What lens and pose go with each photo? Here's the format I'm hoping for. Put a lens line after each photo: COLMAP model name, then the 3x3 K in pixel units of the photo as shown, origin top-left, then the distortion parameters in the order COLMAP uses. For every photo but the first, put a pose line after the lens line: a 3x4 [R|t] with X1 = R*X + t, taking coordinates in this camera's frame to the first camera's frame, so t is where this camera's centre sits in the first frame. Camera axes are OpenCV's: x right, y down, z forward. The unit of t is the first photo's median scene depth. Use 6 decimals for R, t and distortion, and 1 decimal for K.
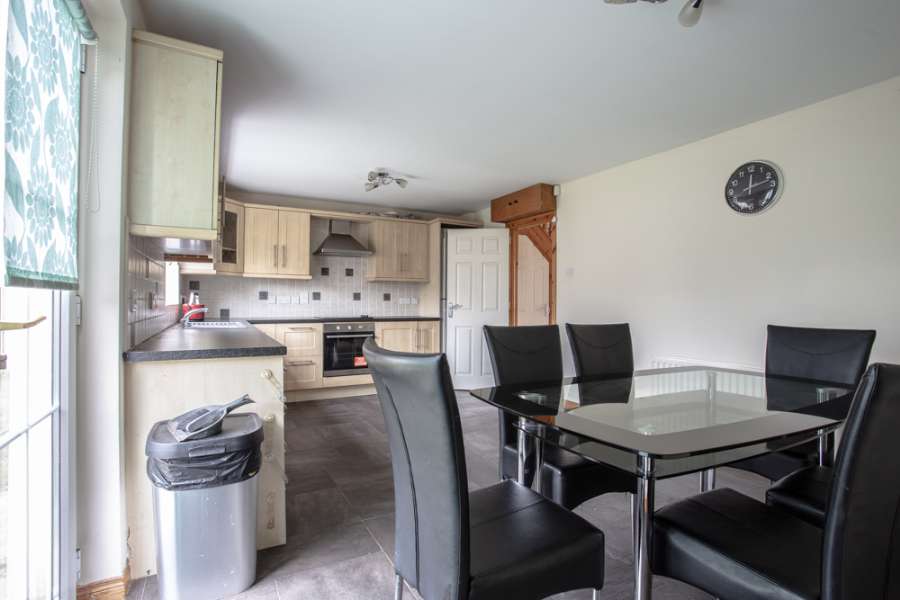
lens RADIAL K [[438.2, 0, 450.0], [0, 438.2, 300.0], [0, 0, 1]] dist [-0.066262, 0.027125]
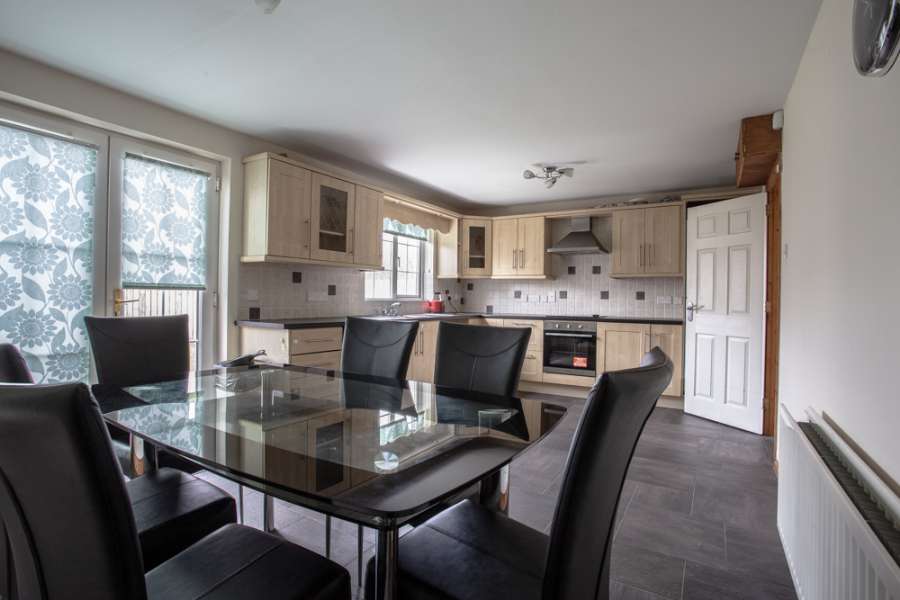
lens RADIAL K [[438.2, 0, 450.0], [0, 438.2, 300.0], [0, 0, 1]] dist [-0.066262, 0.027125]
pose [[0.506063, 0.004061, -0.862487, 0.470977], [-0.006233, 0.999980, 0.001052, 0.004216], [0.862474, 0.004844, 0.506078, 0.262990]]
